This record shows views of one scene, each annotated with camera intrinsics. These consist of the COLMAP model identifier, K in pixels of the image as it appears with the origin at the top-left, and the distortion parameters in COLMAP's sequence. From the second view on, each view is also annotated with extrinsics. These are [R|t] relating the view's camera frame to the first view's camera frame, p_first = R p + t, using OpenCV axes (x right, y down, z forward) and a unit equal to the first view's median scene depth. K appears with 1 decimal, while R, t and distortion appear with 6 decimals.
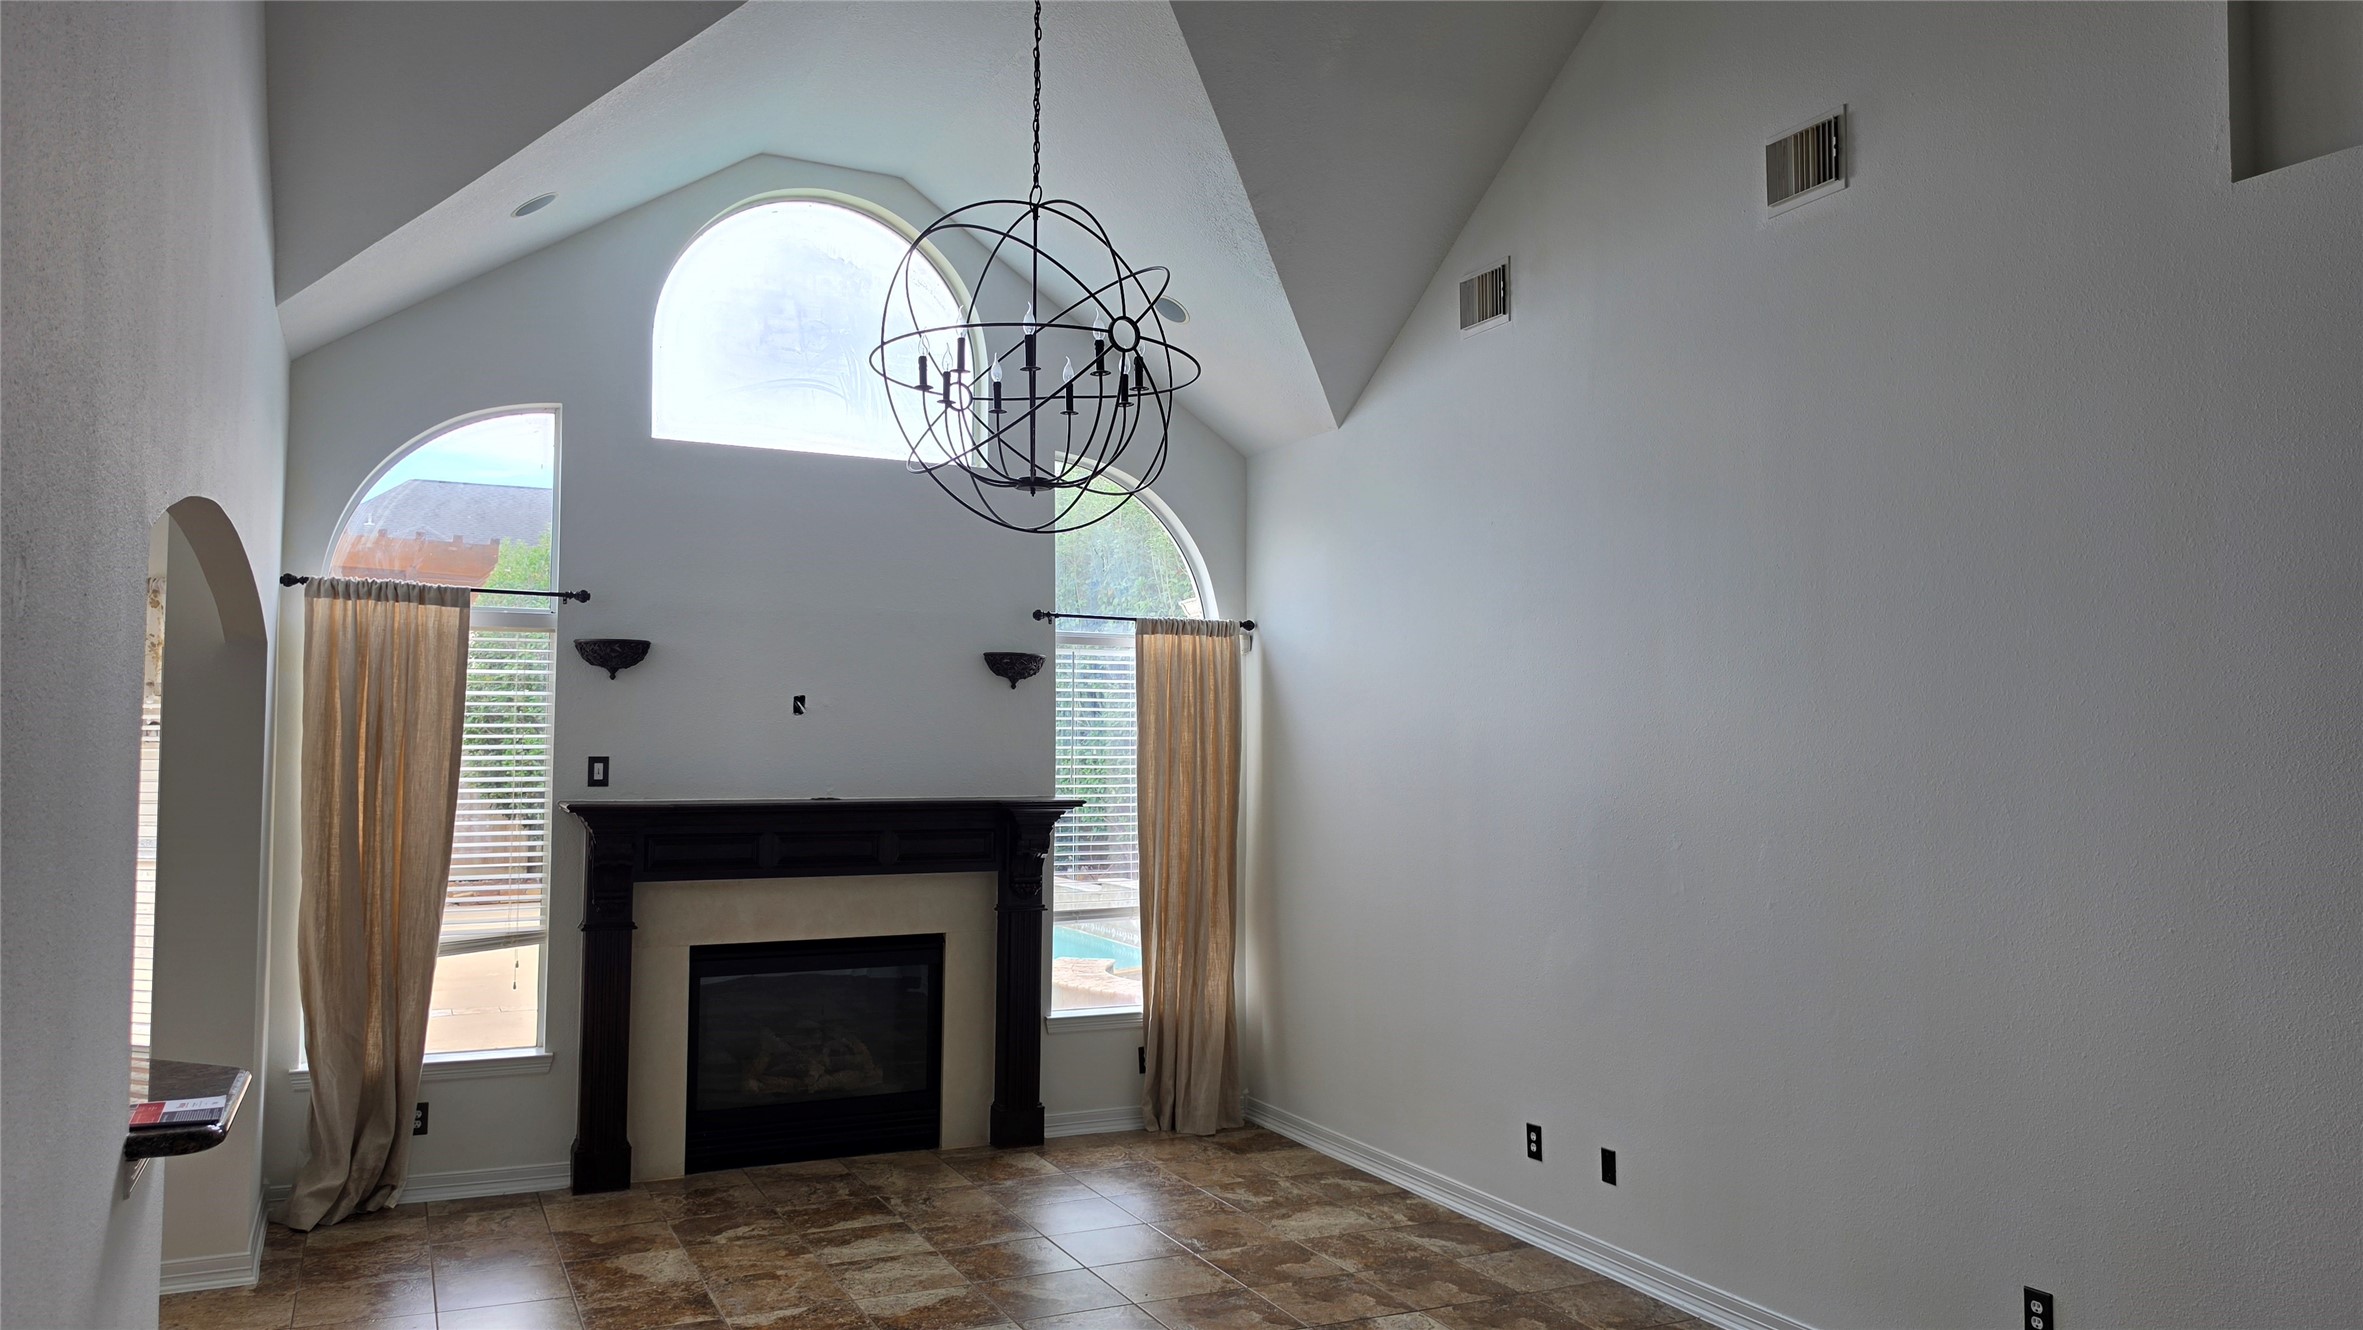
lens RADIAL K [[1634.3, 0, 1180.2], [0, 1634.3, 660.1], [0, 0, 1]] dist [0.048312, -0.009810]
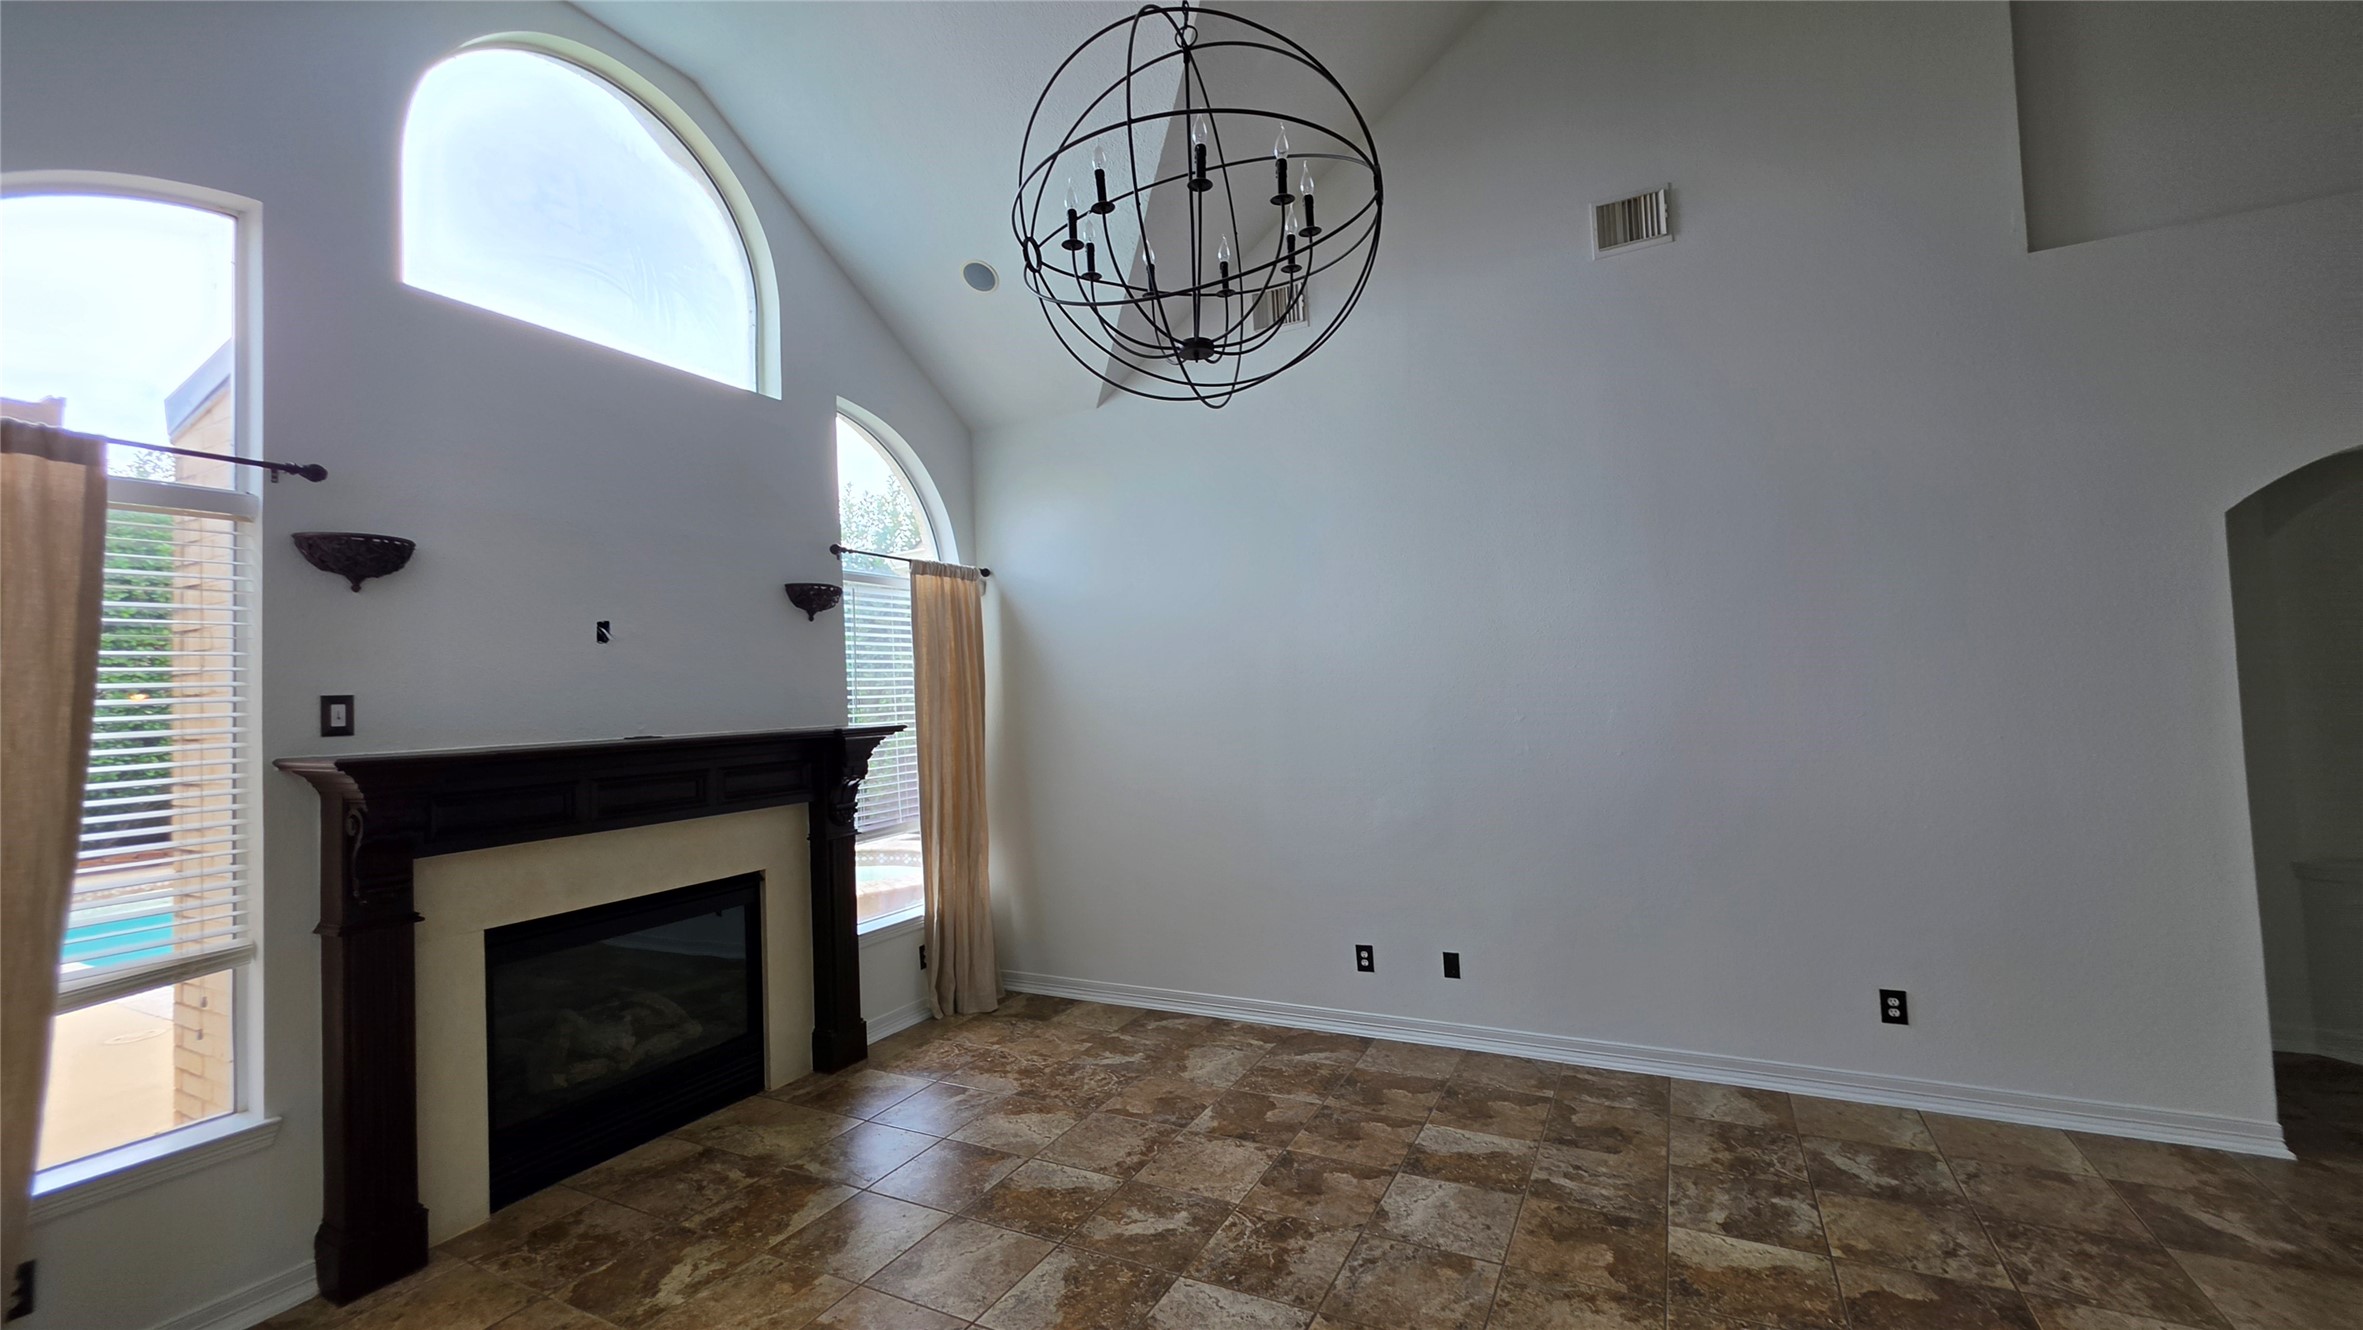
lens RADIAL K [[950.4, 0, 1183.7], [0, 950.4, 656.7], [0, 0, 1]] dist [-0.005949, 0.001001]
pose [[0.796953, -0.014601, 0.603865, -0.287257], [0.012685, 0.999892, 0.007435, 0.040188], [-0.603908, 0.001734, 0.797052, 0.407440]]
